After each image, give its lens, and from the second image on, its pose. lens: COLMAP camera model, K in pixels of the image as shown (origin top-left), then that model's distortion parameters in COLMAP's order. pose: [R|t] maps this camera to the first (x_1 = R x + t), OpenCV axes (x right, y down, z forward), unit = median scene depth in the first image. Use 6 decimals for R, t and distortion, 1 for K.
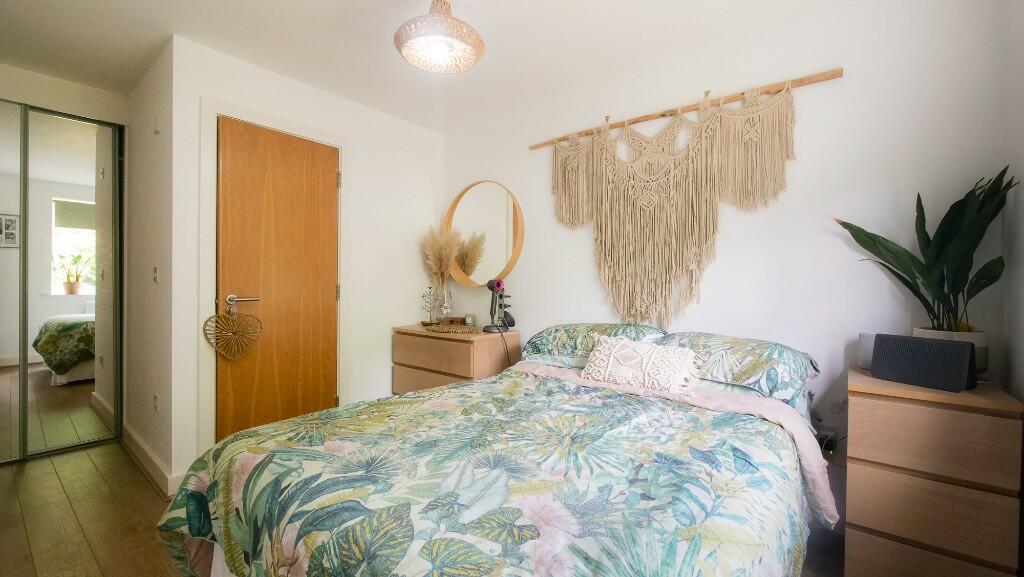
lens RADIAL K [[436.8, 0, 512.0], [0, 436.8, 288.5], [0, 0, 1]] dist [-0.001638, -0.000030]
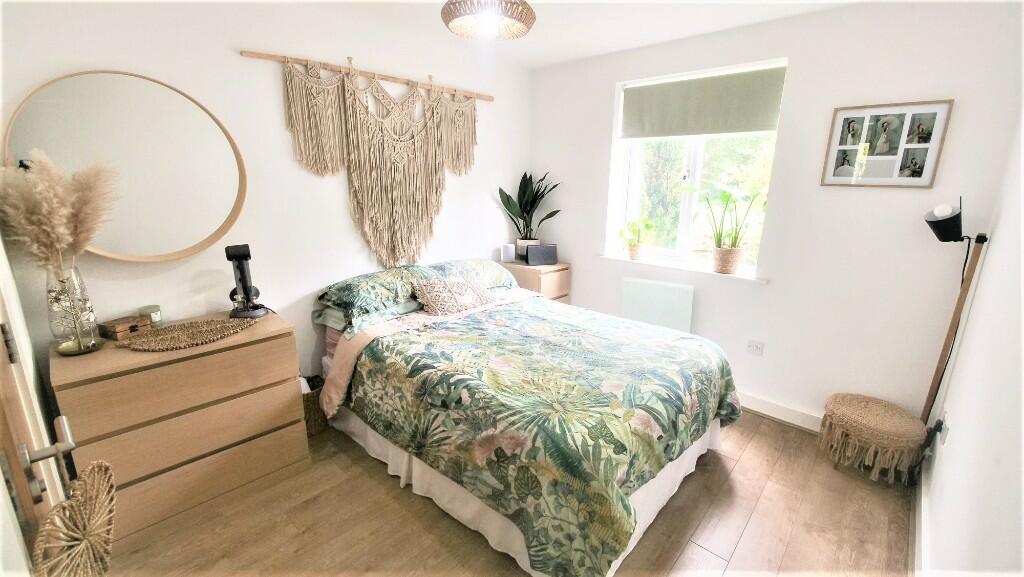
lens RADIAL K [[436.8, 0, 512.0], [0, 436.8, 288.5], [0, 0, 1]] dist [-0.001638, -0.000030]
pose [[0.061394, -0.264960, 0.962303, -1.079317], [0.001586, 0.964146, 0.265367, -0.213642], [-0.998112, -0.014766, 0.059613, 0.777560]]
